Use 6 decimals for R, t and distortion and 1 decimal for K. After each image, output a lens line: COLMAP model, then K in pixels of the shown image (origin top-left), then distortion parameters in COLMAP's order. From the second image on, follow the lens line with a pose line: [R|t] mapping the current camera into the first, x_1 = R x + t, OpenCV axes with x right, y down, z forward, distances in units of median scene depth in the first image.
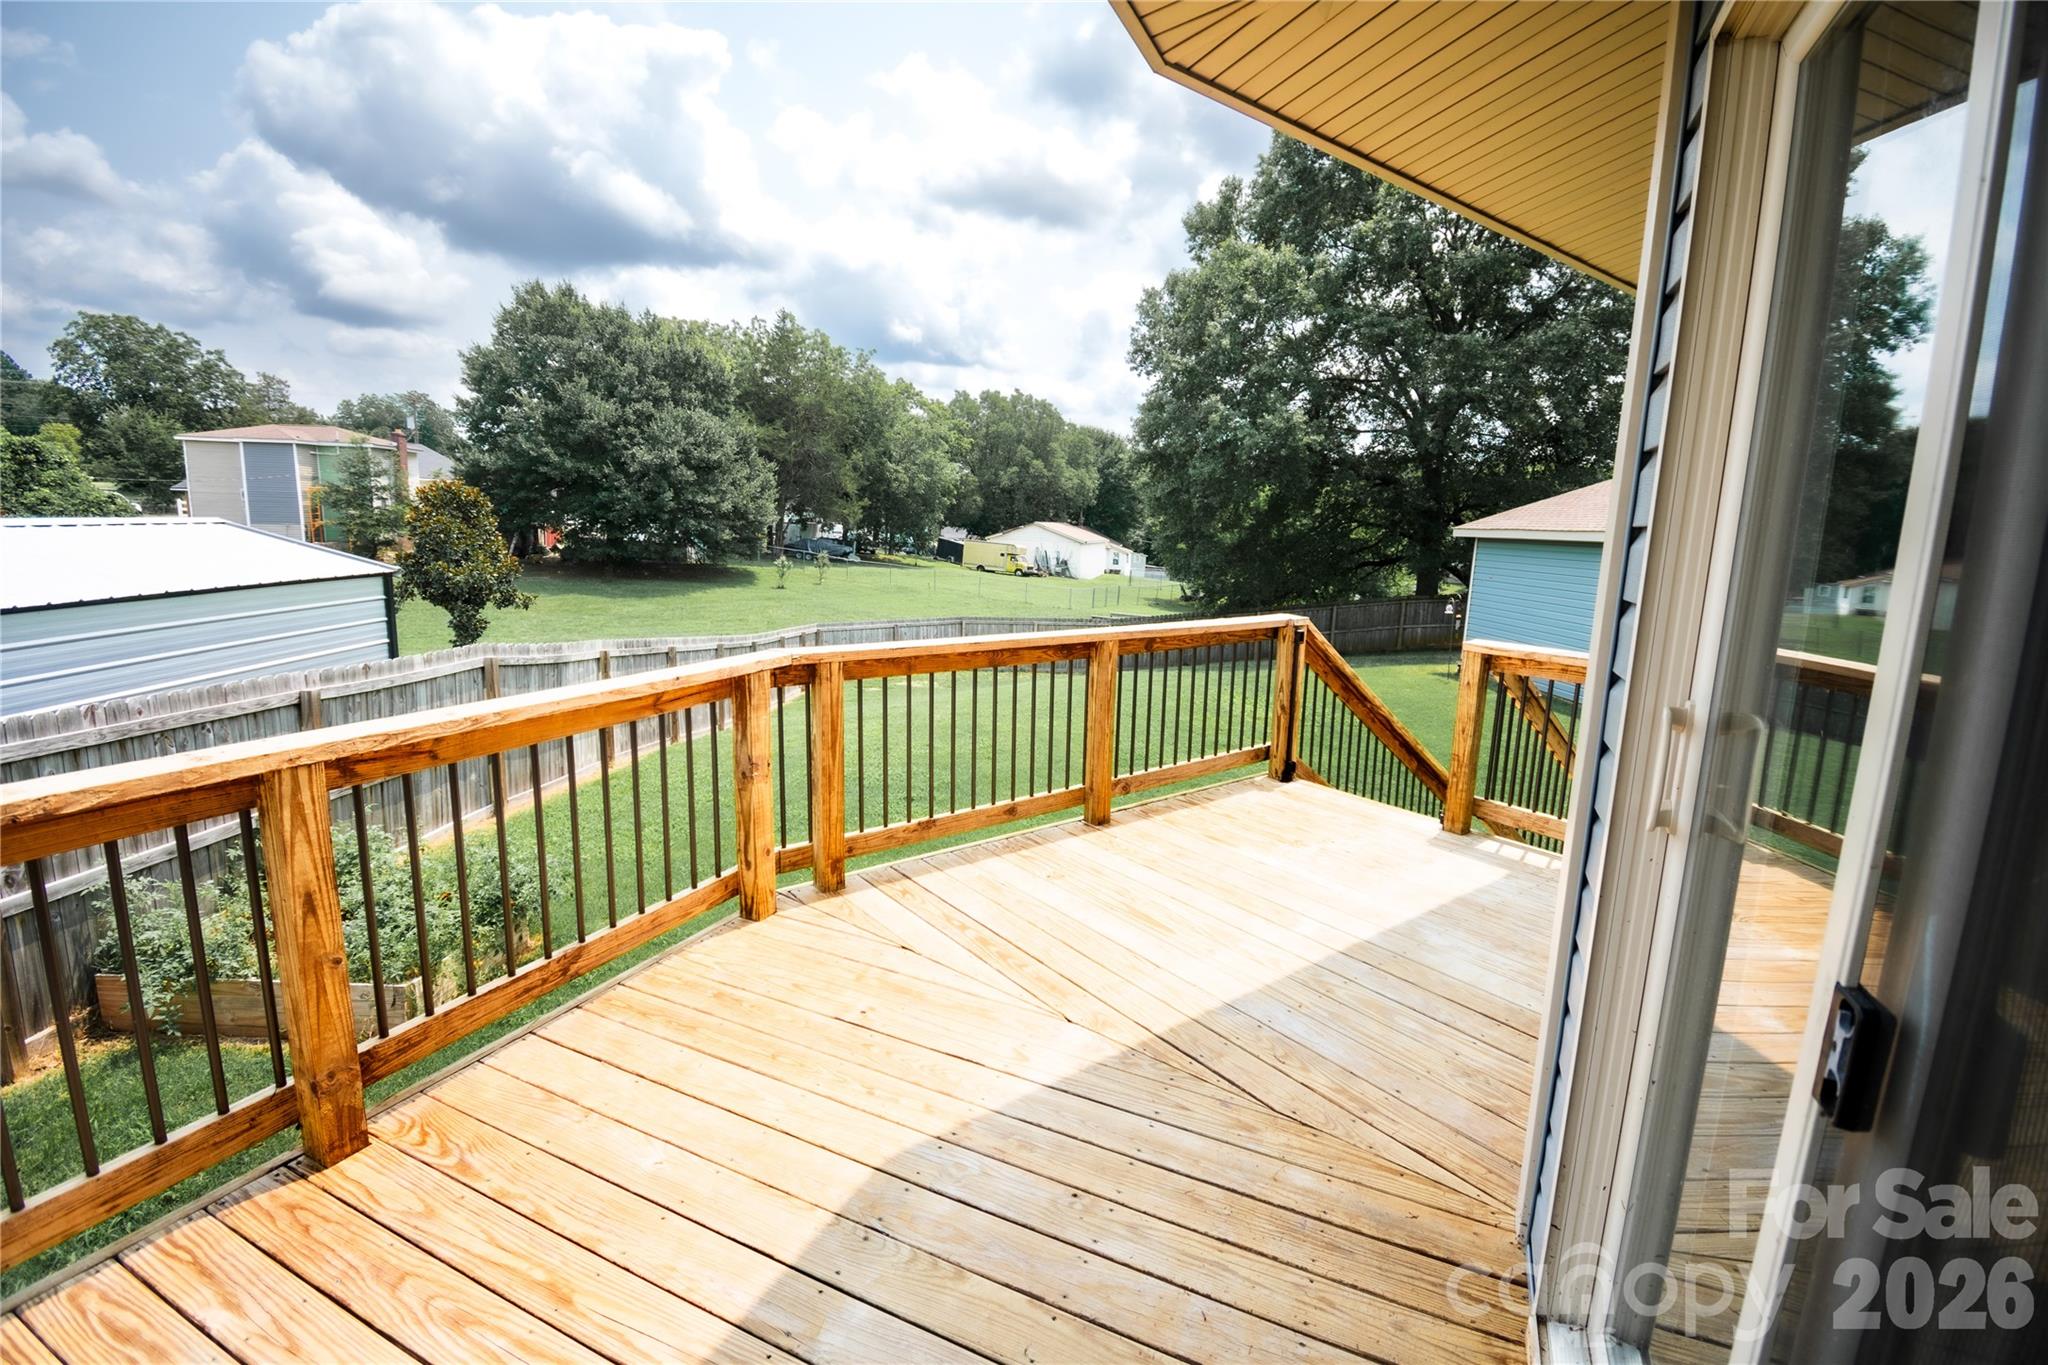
lens RADIAL K [[893.1, 0, 1035.0], [0, 893.1, 675.1], [0, 0, 1]] dist [0.021435, -0.024730]
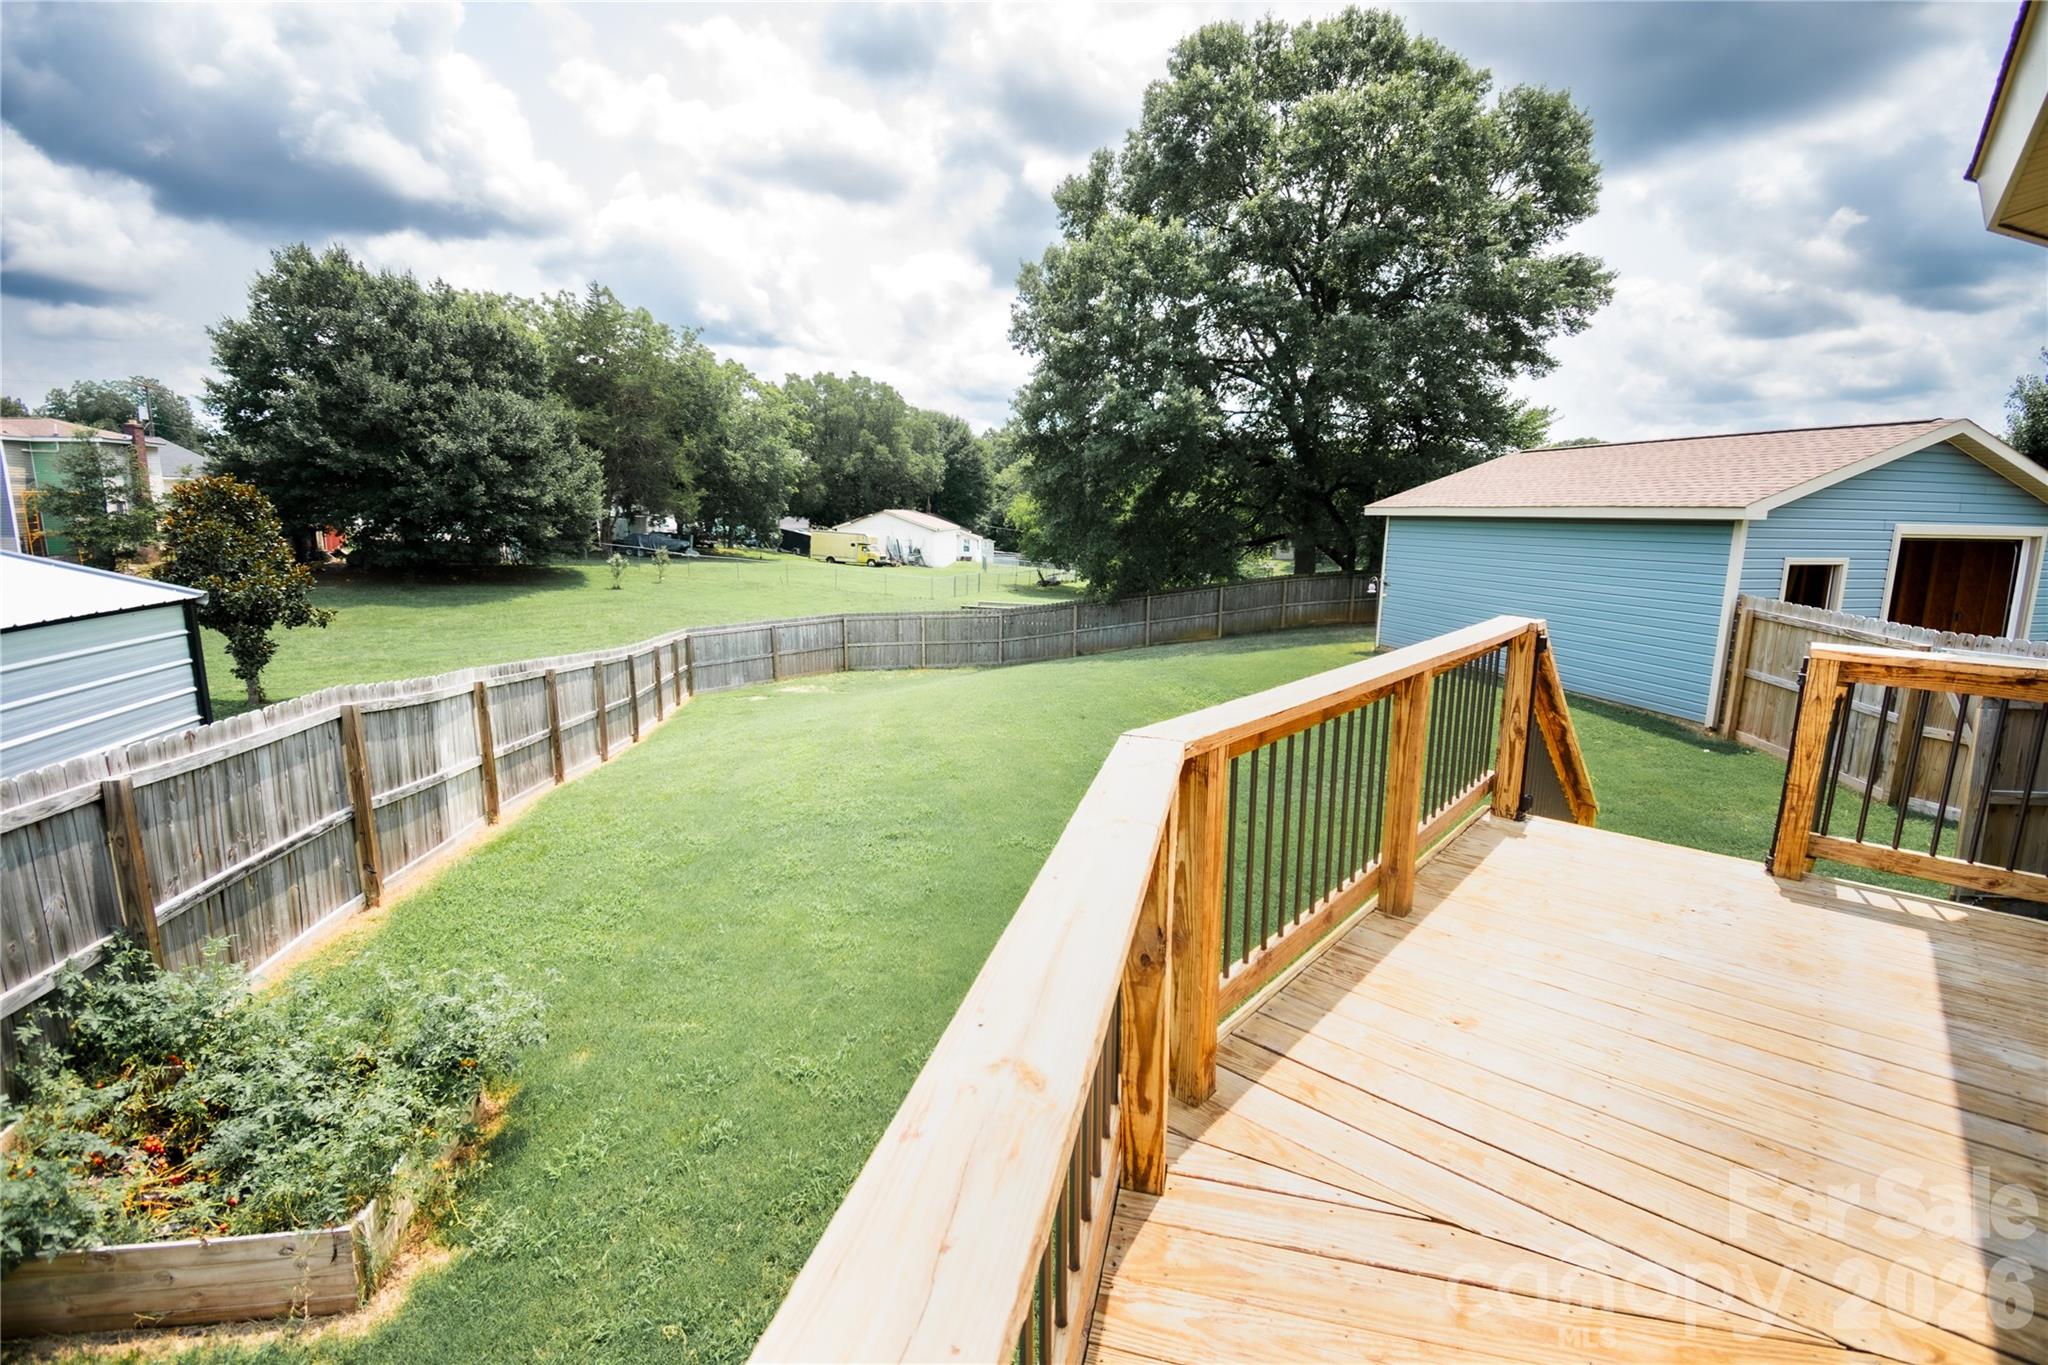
lens RADIAL K [[896.5, 0, 1033.6], [0, 896.5, 677.4], [0, 0, 1]] dist [0.020065, -0.026499]
pose [[0.983893, -0.054266, 0.170324, -0.030343], [0.051388, 0.998452, 0.021266, -0.005441], [-0.171214, -0.012171, 0.985159, 0.027306]]
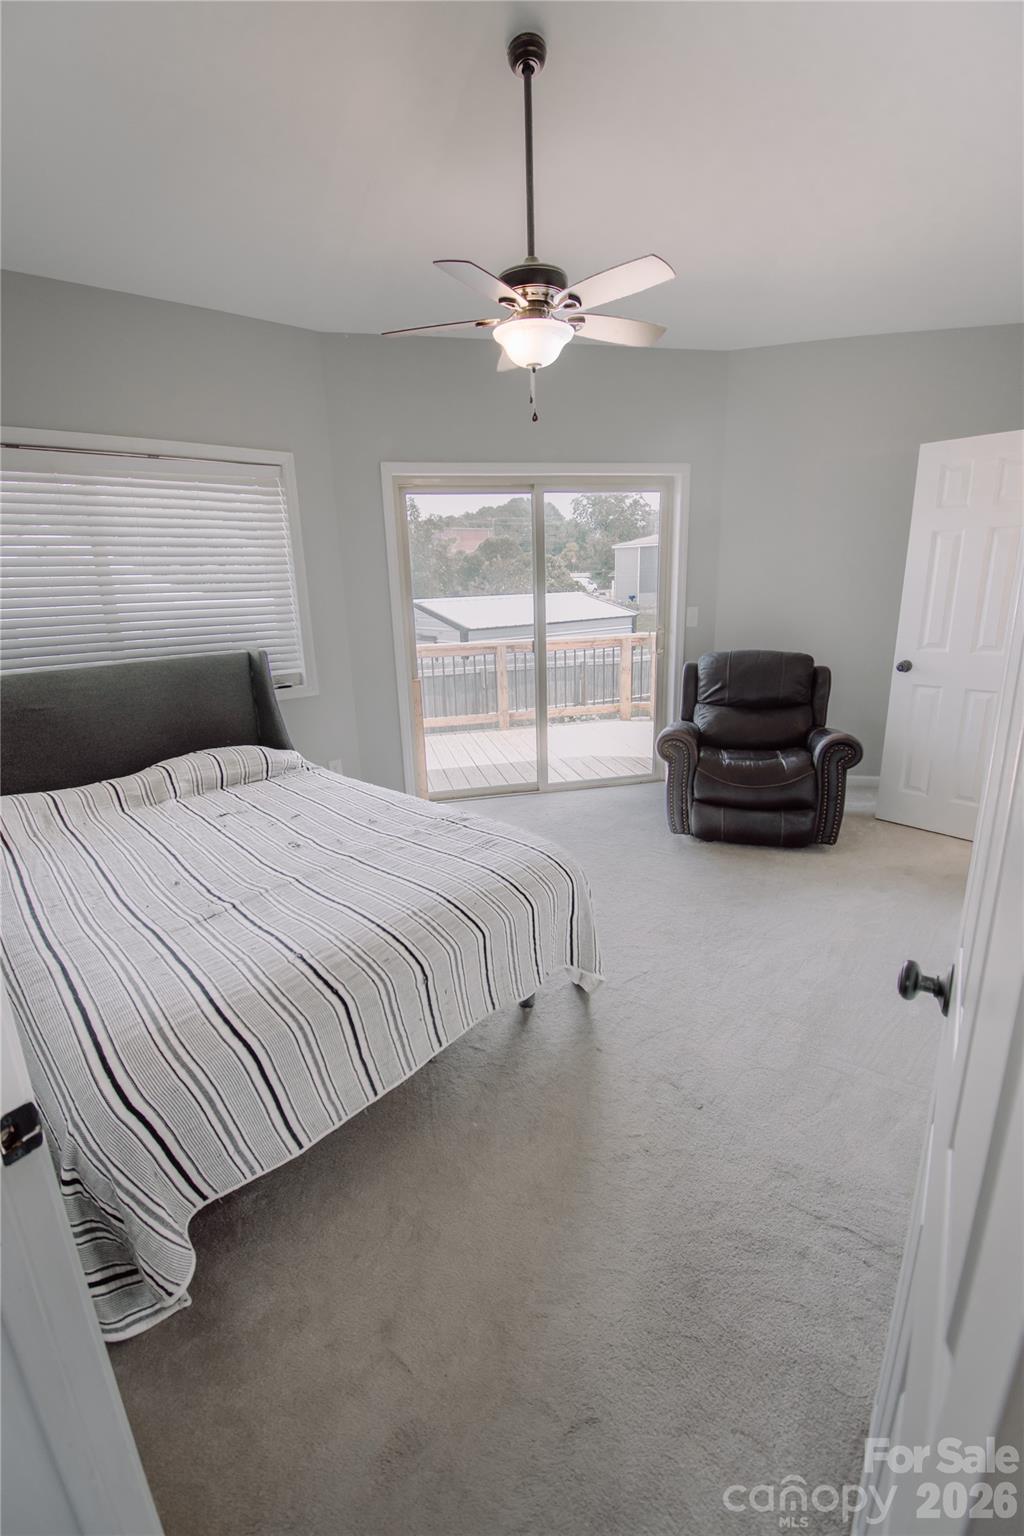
lens RADIAL K [[672.4, 0, 512.0], [0, 672.4, 768.0], [0, 0, 1]] dist [0.020065, -0.026499]
pose [[0.610563, 0.165460, -0.774490, 0.311181], [-0.088577, 0.986063, 0.140831, 0.035496], [0.786999, -0.017384, 0.616710, -0.175125]]
